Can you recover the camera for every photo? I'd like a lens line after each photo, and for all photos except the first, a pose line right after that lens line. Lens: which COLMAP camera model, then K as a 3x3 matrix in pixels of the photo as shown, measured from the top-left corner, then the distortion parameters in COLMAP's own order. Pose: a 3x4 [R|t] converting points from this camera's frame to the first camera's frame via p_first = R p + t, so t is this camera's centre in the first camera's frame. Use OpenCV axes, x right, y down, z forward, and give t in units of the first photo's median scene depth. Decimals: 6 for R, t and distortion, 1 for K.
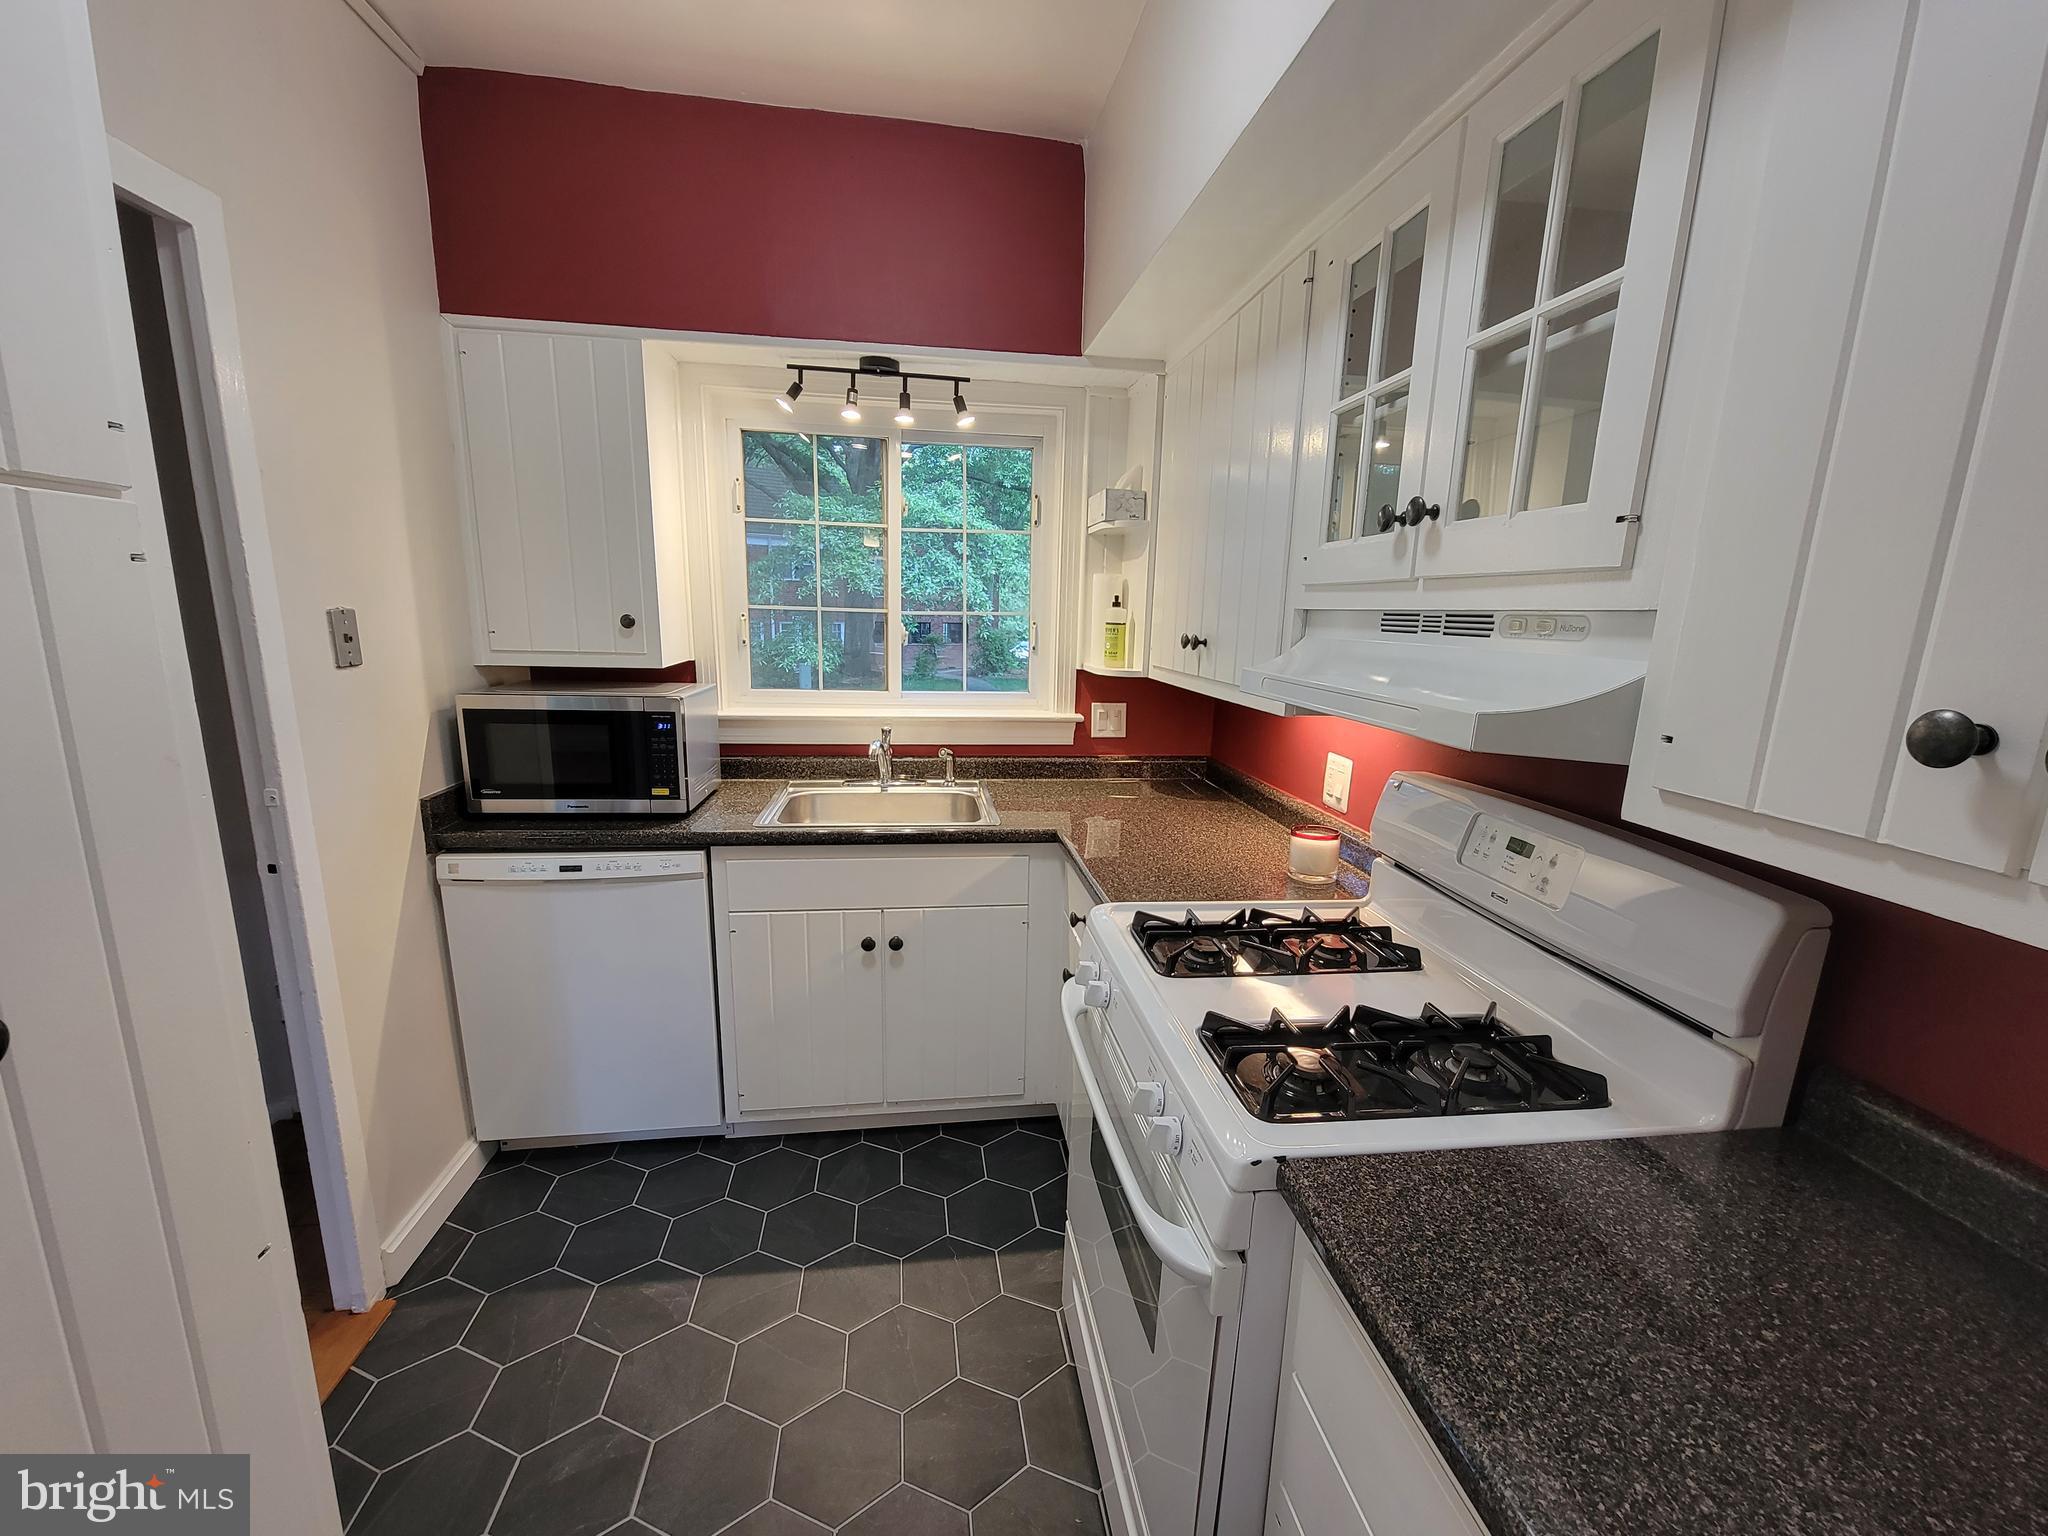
lens RADIAL K [[834.2, 0, 1027.3], [0, 834.2, 787.6], [0, 0, 1]] dist [-0.002319, 0.000620]
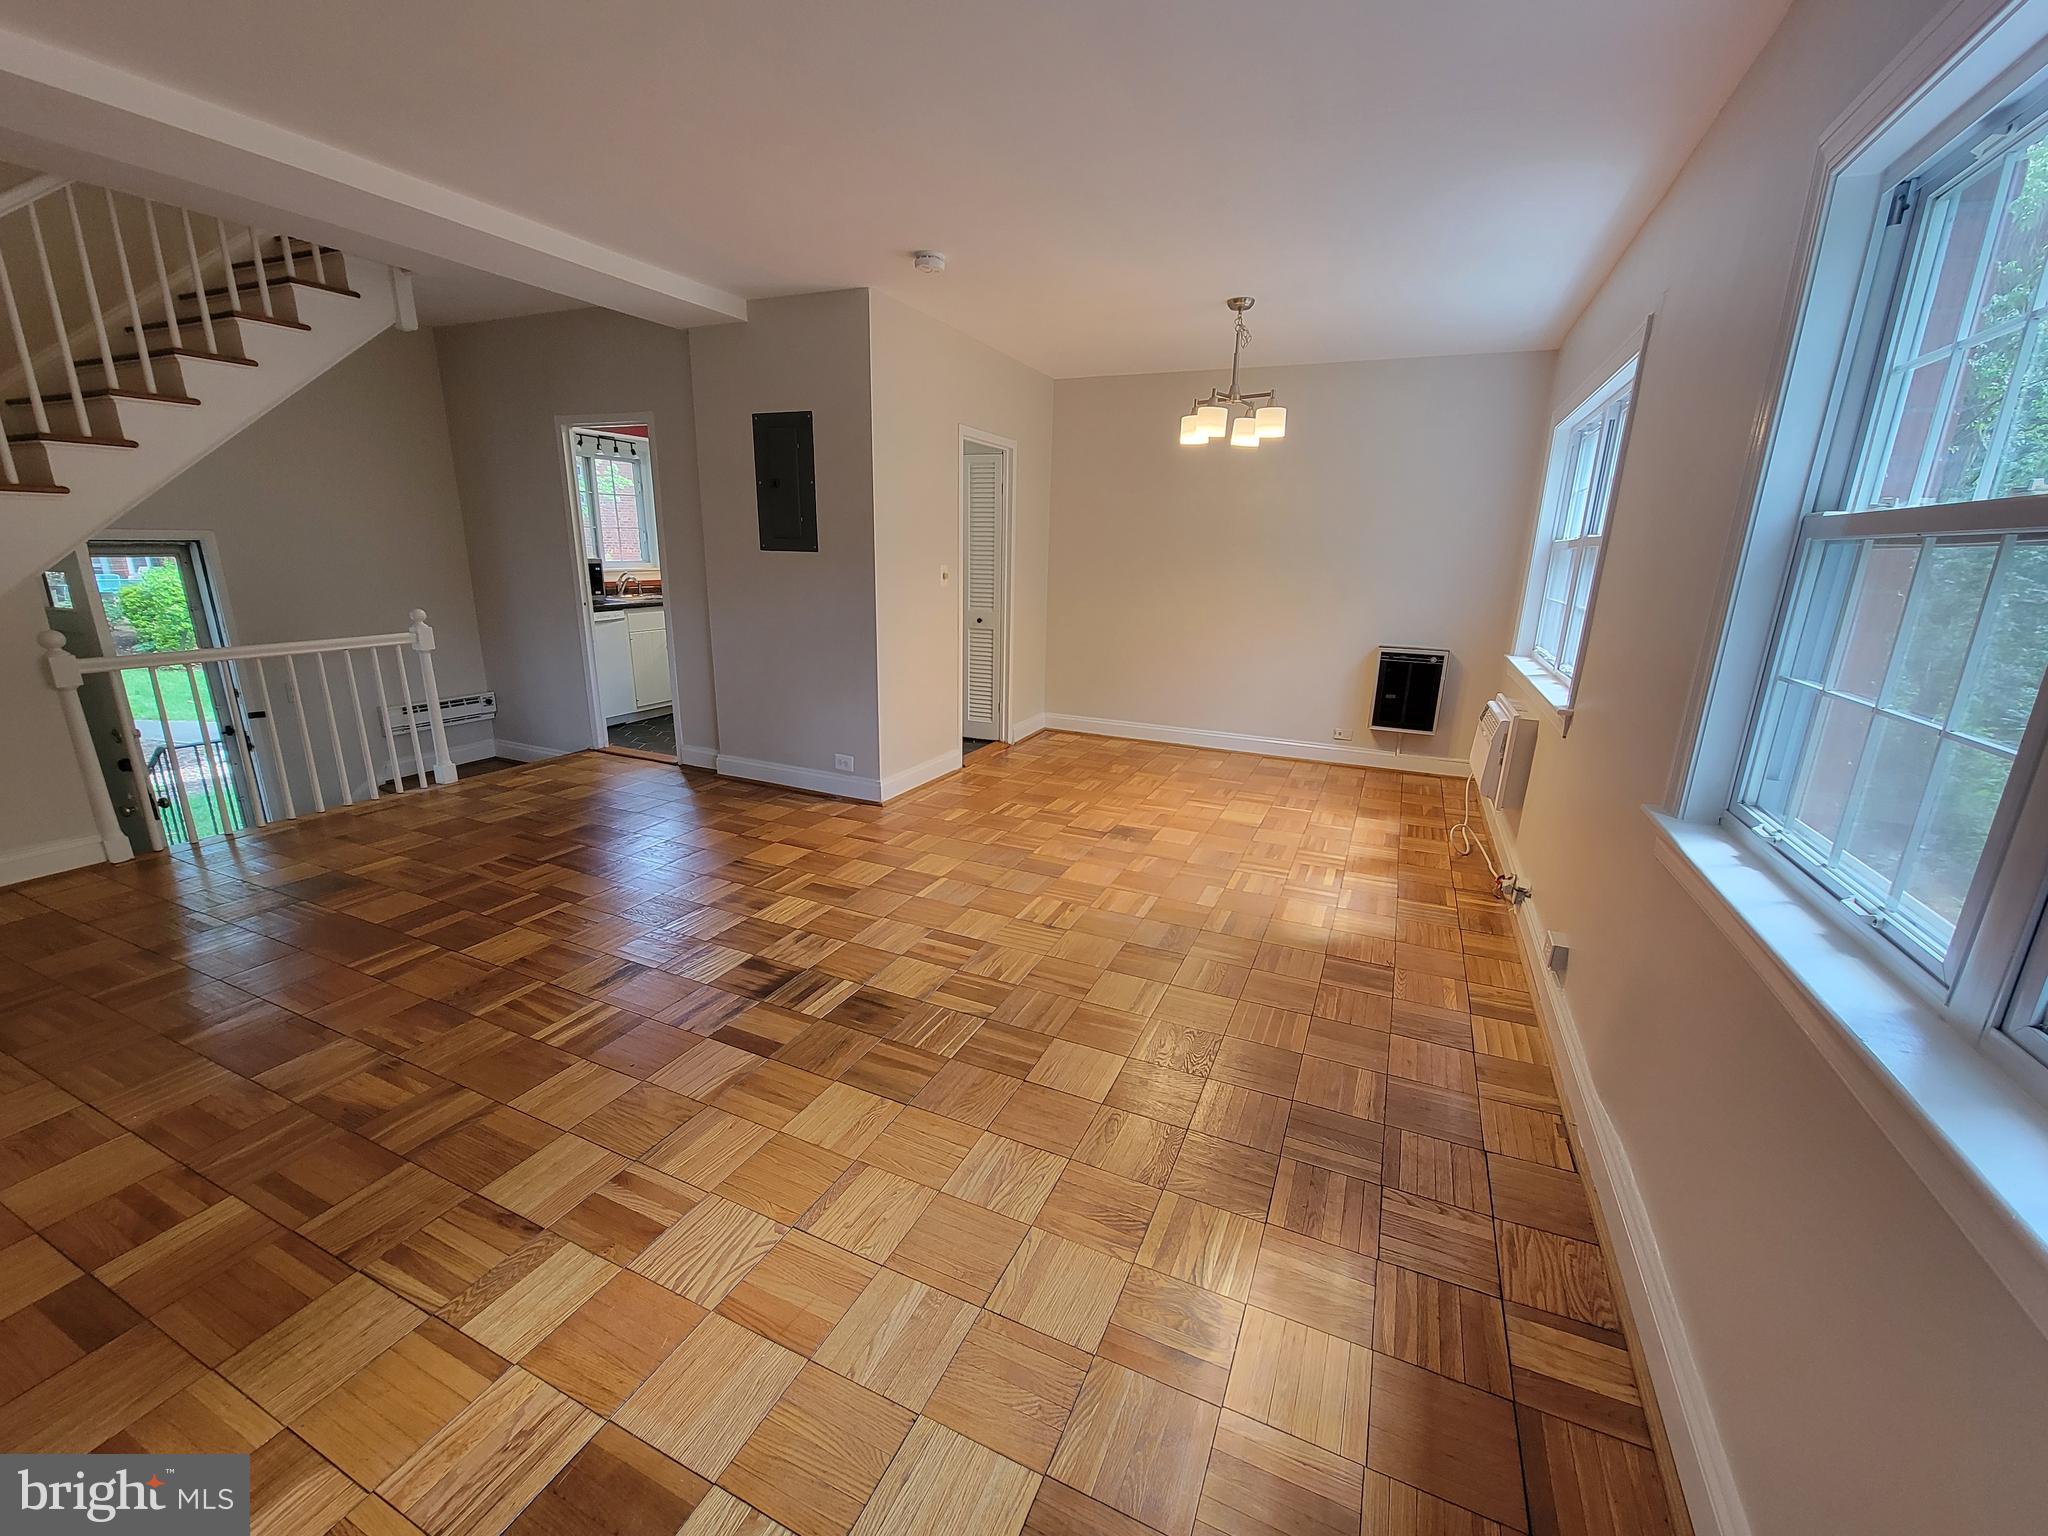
lens RADIAL K [[835.6, 0, 1030.1], [0, 835.6, 787.2], [0, 0, 1]] dist [-0.001375, -0.004084]
pose [[0.538081, -0.245006, 0.806499, -1.979601], [0.162753, 0.969017, 0.185791, 0.336120], [-0.827031, 0.031290, 0.561285, -1.696550]]
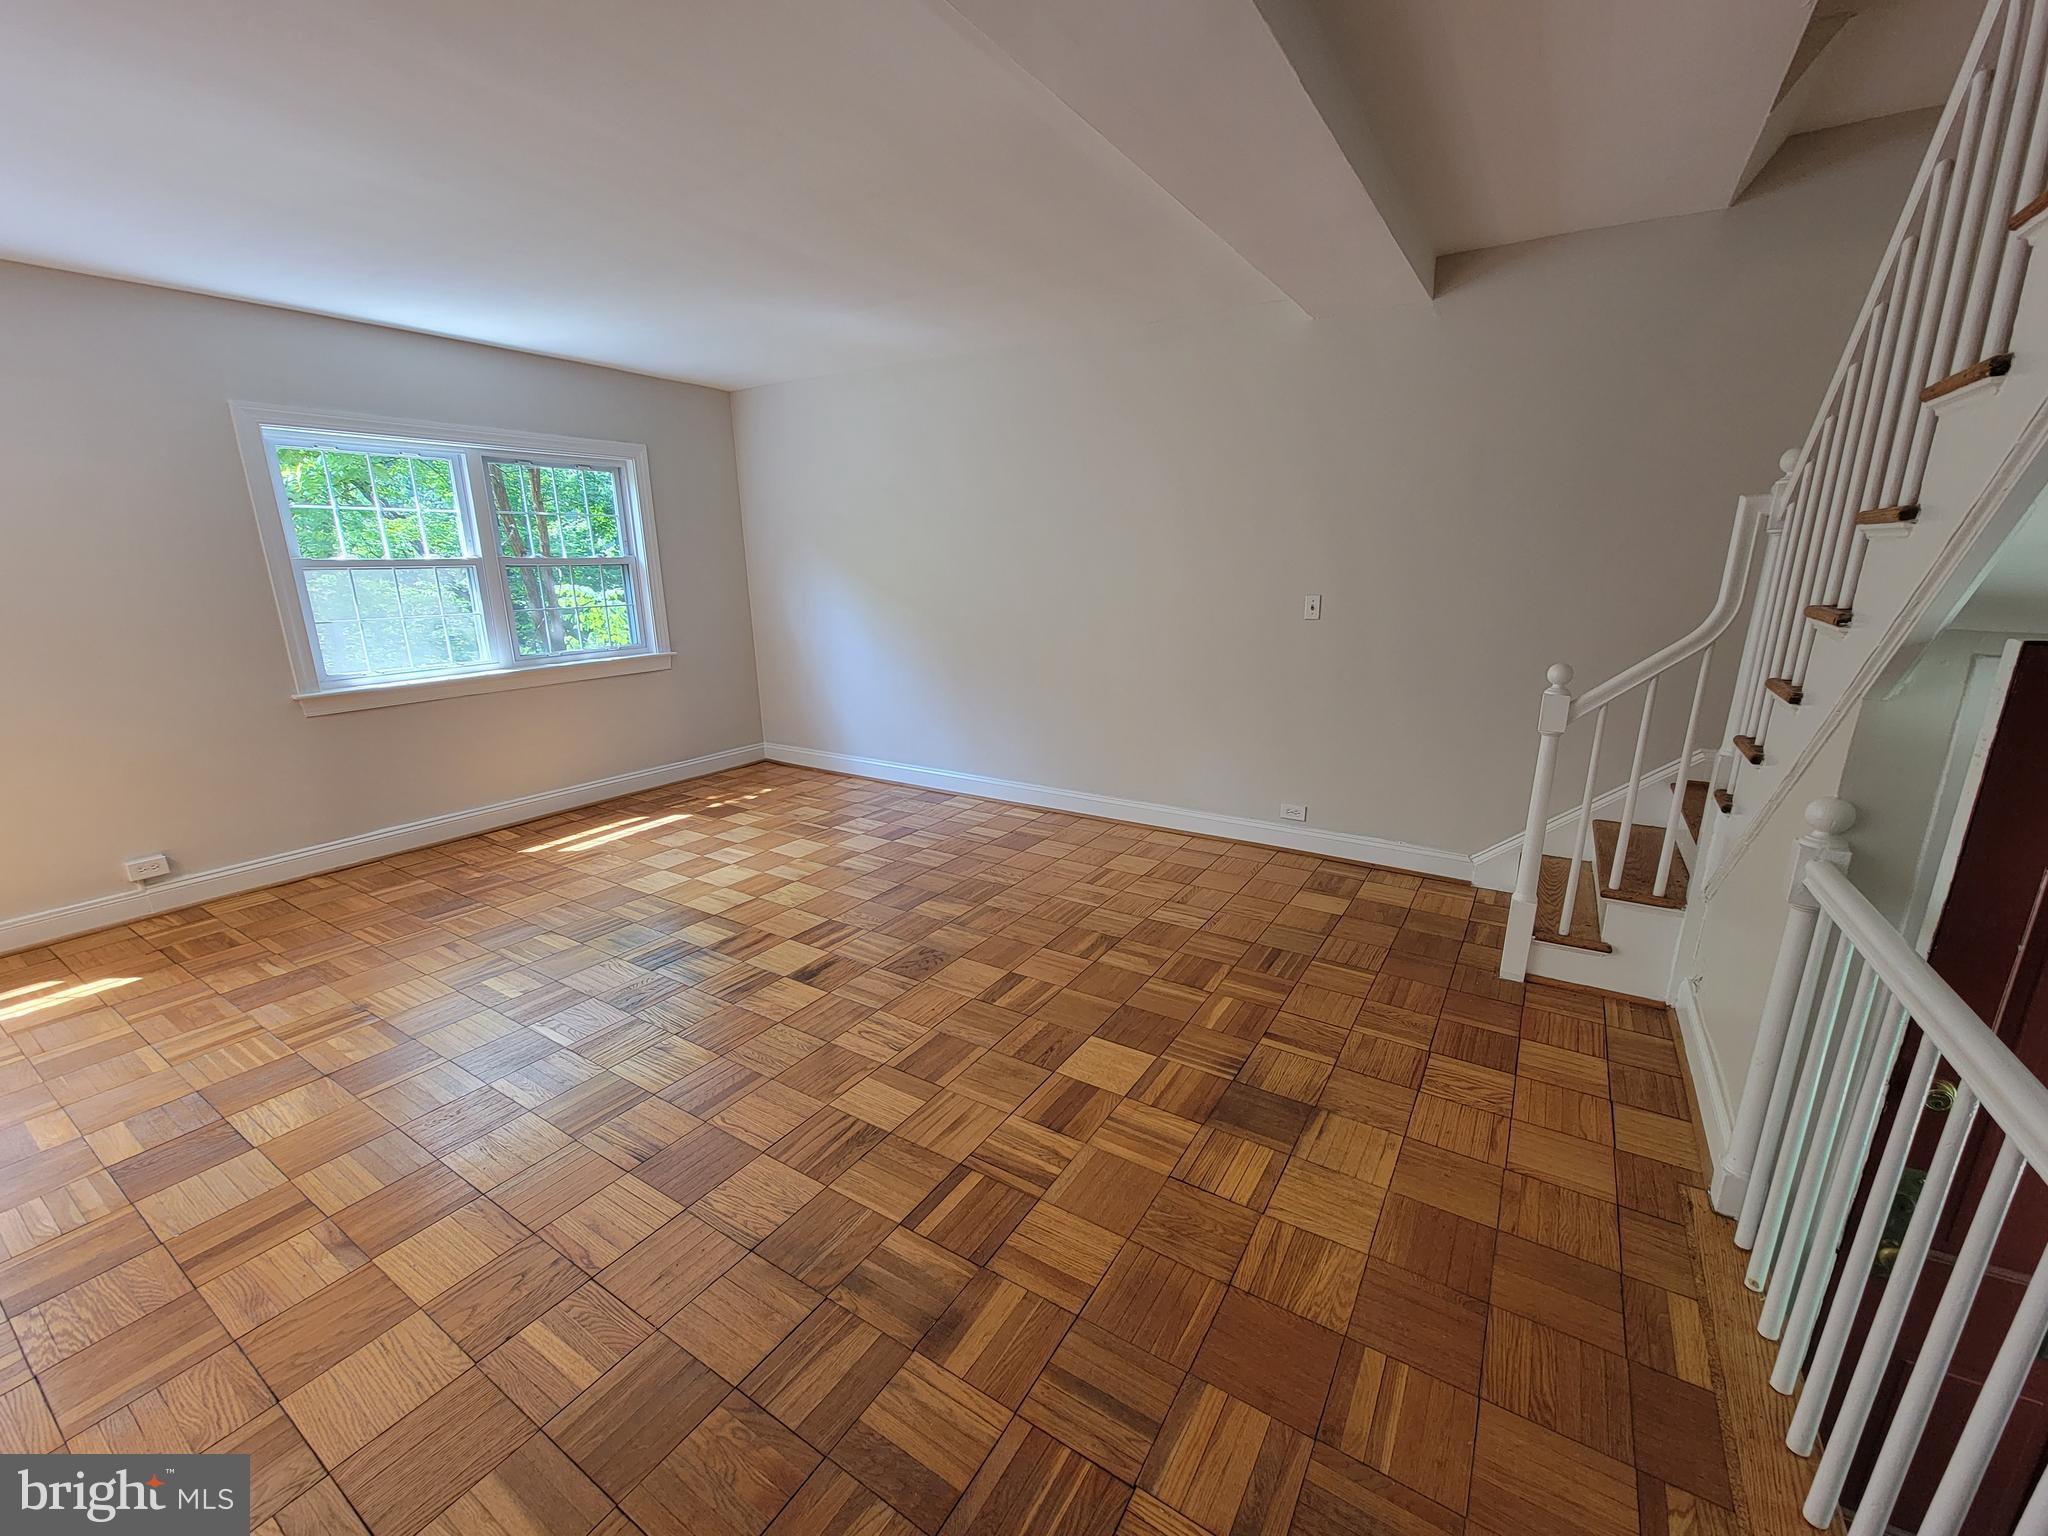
lens RADIAL K [[834.2, 0, 1027.3], [0, 834.2, 787.6], [0, 0, 1]] dist [-0.002319, 0.000620]
pose [[-0.646816, 0.178544, -0.741452, -0.632031], [-0.167347, 0.915288, 0.366392, -0.110039], [0.744059, 0.361068, -0.562144, 0.447932]]
